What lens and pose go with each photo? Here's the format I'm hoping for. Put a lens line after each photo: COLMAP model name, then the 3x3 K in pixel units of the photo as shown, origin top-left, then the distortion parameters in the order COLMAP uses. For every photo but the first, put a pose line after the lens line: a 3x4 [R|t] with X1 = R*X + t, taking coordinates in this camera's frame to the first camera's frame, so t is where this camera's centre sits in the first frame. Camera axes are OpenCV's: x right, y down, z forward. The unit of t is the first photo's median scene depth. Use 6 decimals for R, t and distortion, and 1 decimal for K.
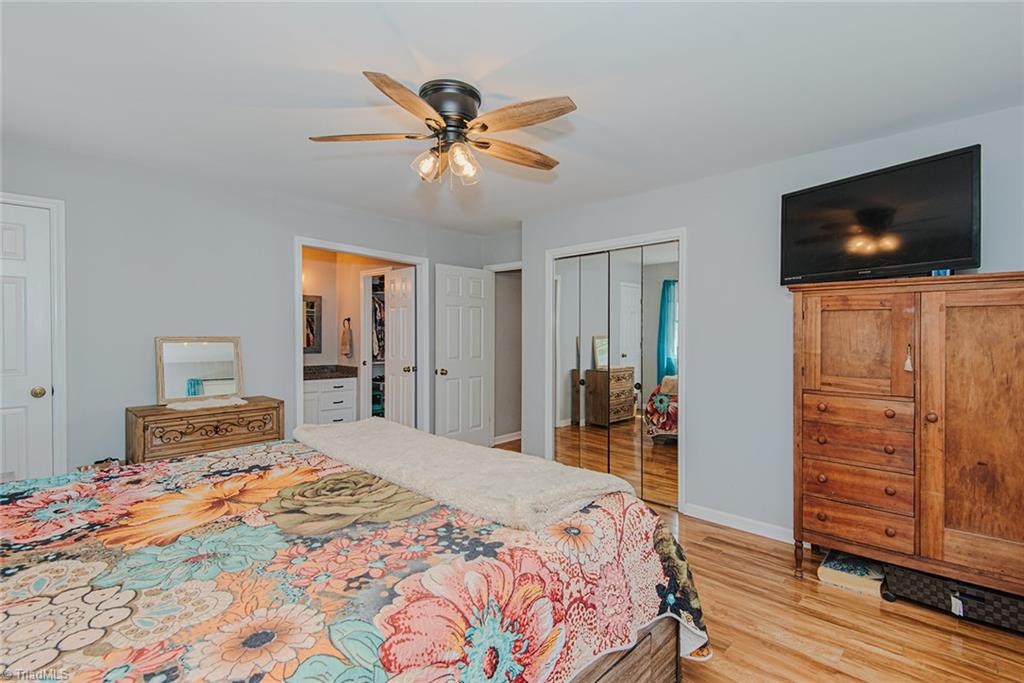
lens RADIAL K [[479.9, 0, 523.1], [0, 479.9, 334.1], [0, 0, 1]] dist [0.015597, -0.004574]
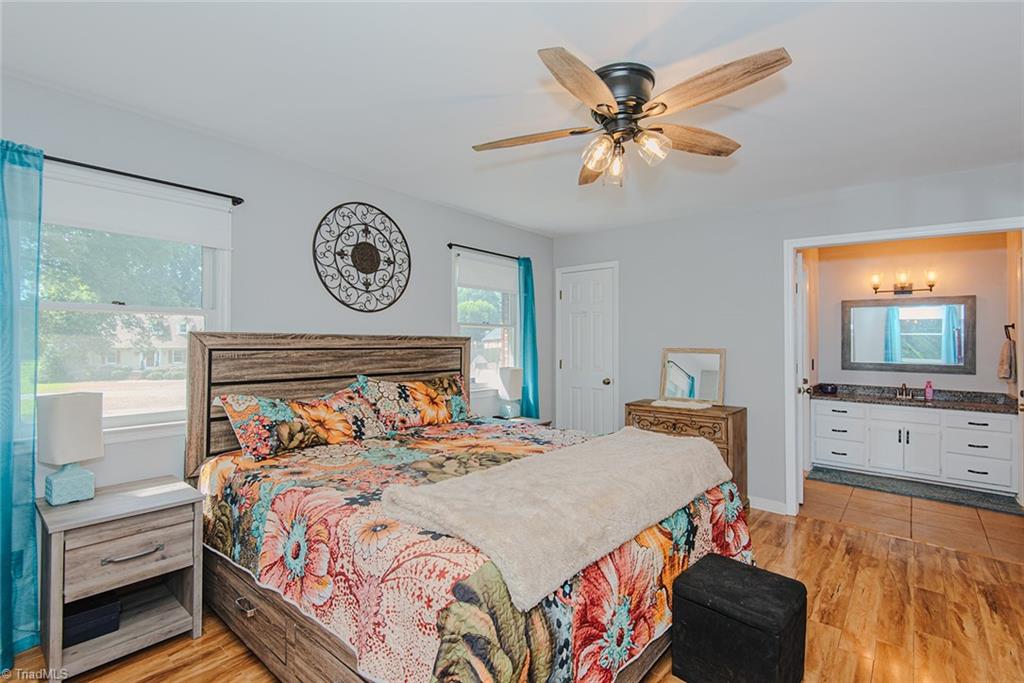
lens RADIAL K [[479.9, 0, 518.9], [0, 479.9, 336.3], [0, 0, 1]] dist [0.015597, -0.004574]
pose [[0.059198, -0.019554, -0.998055, 0.577084], [-0.006642, 0.999778, -0.019982, 0.002510], [0.998224, 0.007812, 0.059055, 0.601290]]
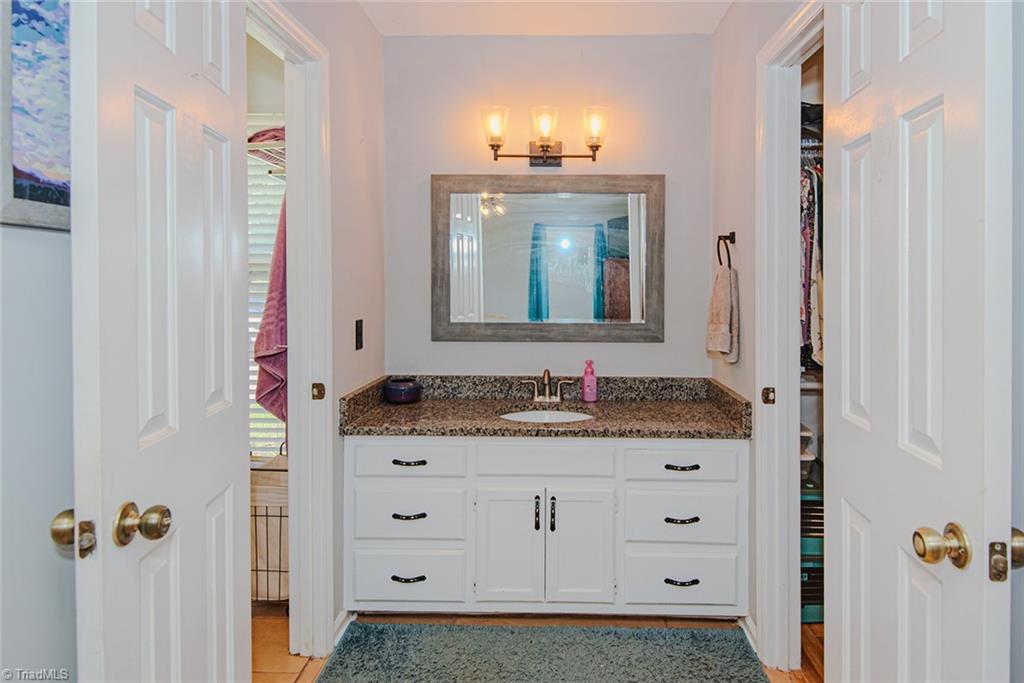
lens RADIAL K [[606.7, 0, 530.3], [0, 606.7, 277.8], [0, 0, 1]] dist [0.002867, -0.000356]
pose [[0.641971, -0.013056, -0.766618, -0.326165], [0.005544, 0.999908, -0.012387, -0.002909], [0.766709, 0.003702, 0.641984, 1.420499]]
